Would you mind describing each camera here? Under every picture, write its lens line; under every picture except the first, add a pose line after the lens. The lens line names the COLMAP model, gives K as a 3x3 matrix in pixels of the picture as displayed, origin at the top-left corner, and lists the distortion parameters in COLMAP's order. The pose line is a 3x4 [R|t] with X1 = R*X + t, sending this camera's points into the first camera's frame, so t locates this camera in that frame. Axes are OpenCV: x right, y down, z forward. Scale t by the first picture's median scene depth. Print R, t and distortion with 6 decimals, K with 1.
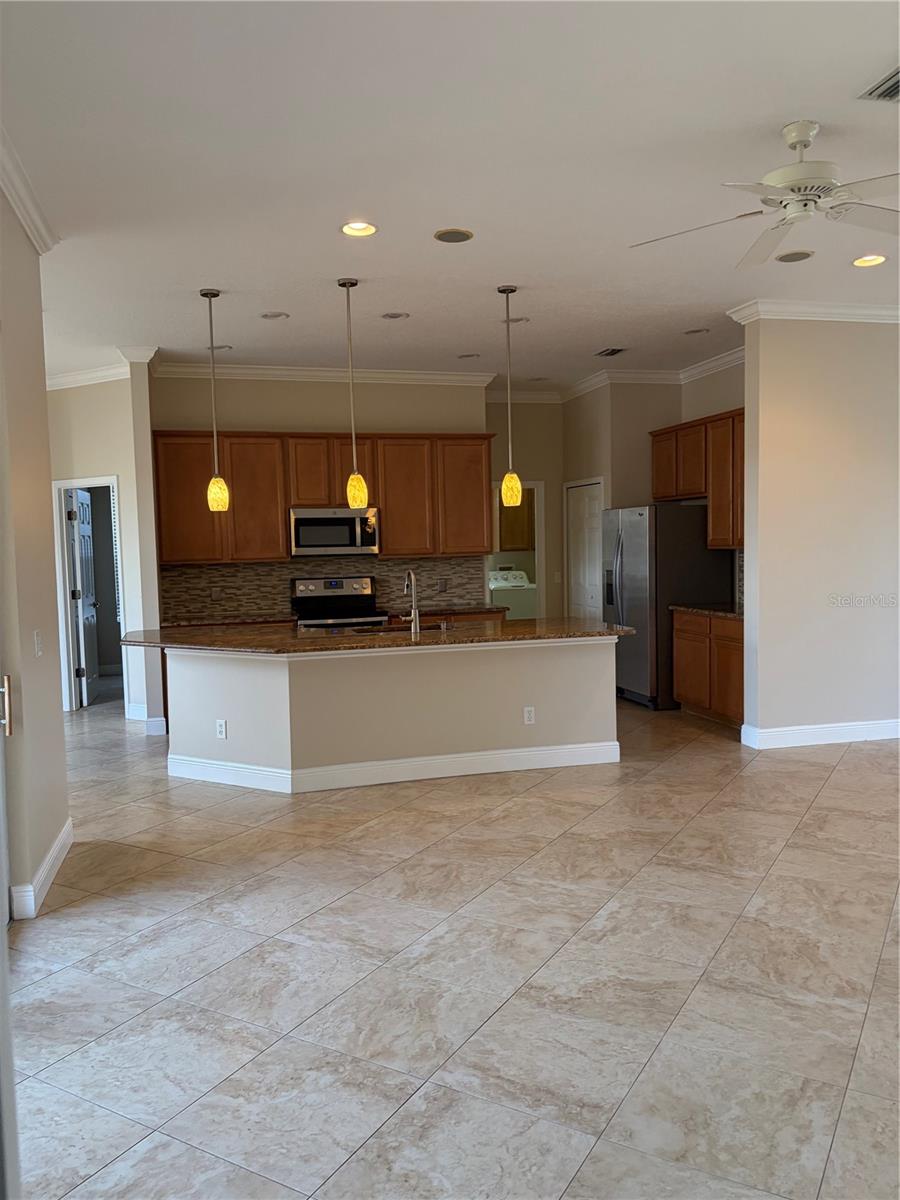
lens RADIAL K [[897.8, 0, 437.4], [0, 897.8, 609.0], [0, 0, 1]] dist [0.037396, -0.011140]
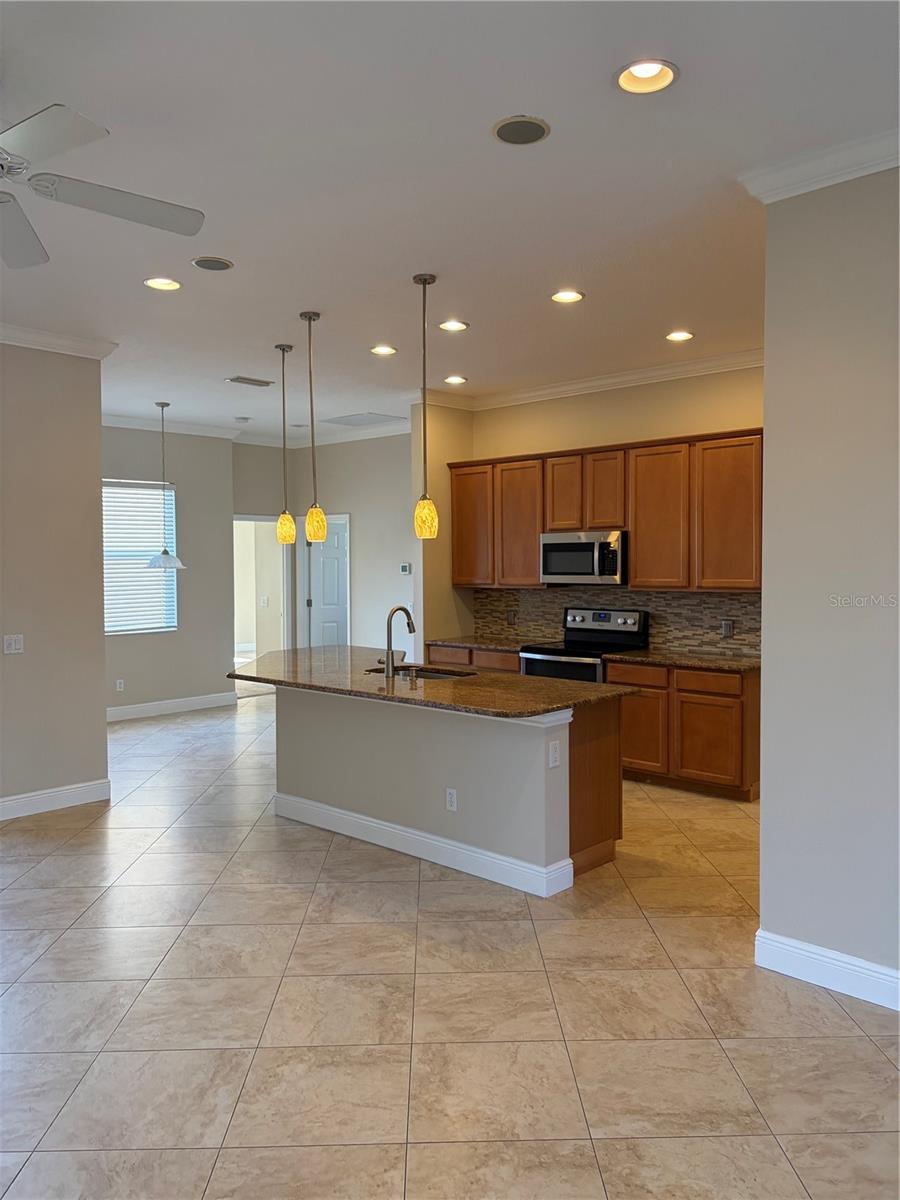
lens RADIAL K [[897.8, 0, 457.9], [0, 897.8, 589.9], [0, 0, 1]] dist [0.037396, -0.011140]
pose [[0.537365, 0.048262, -0.841968, 0.558067], [-0.068201, 0.997578, 0.013655, -0.057023], [0.840588, 0.050085, 0.539355, 0.407881]]
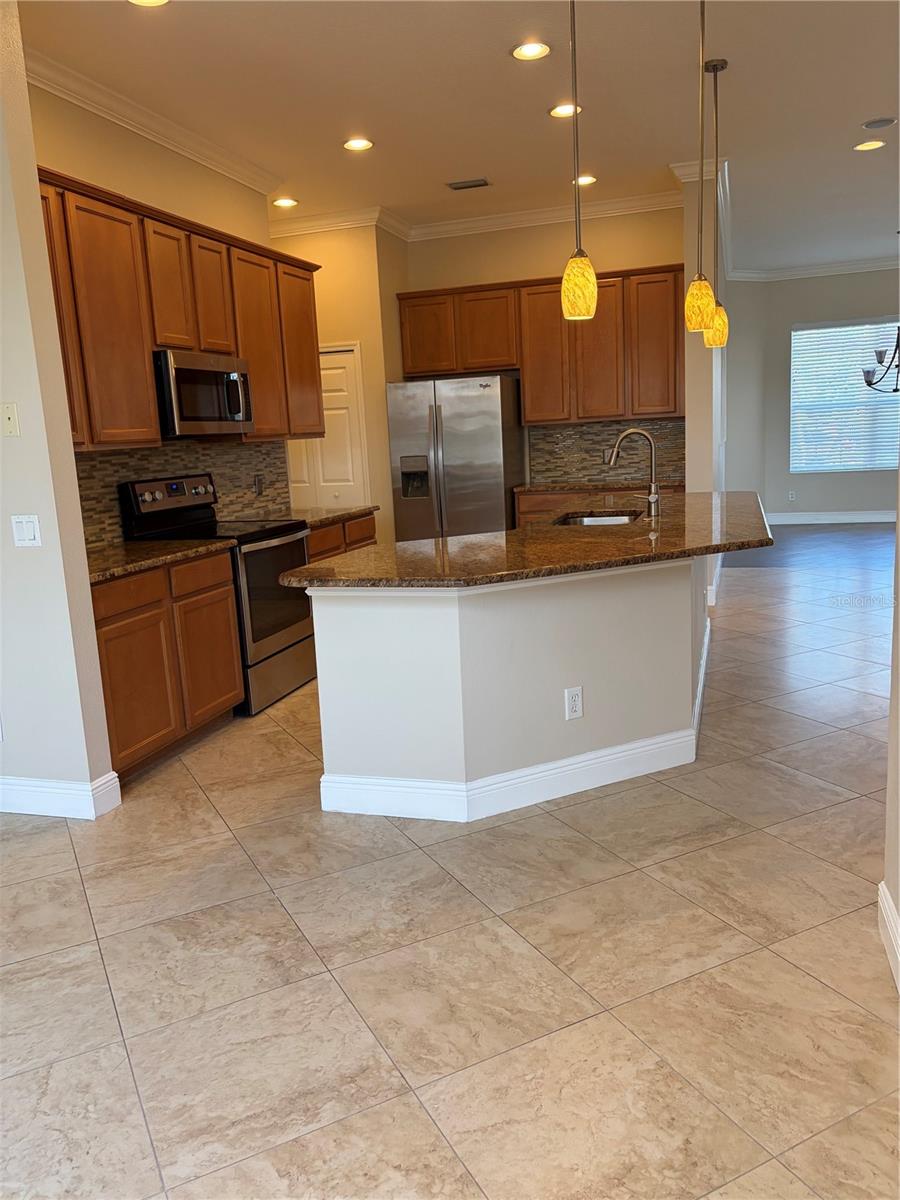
lens RADIAL K [[897.8, 0, 447.5], [0, 897.8, 601.1], [0, 0, 1]] dist [0.037396, -0.011140]
pose [[0.530970, -0.159712, 0.832204, -0.537480], [0.102561, 0.986971, 0.123976, -0.009610], [-0.841161, 0.019524, 0.540432, 0.530742]]
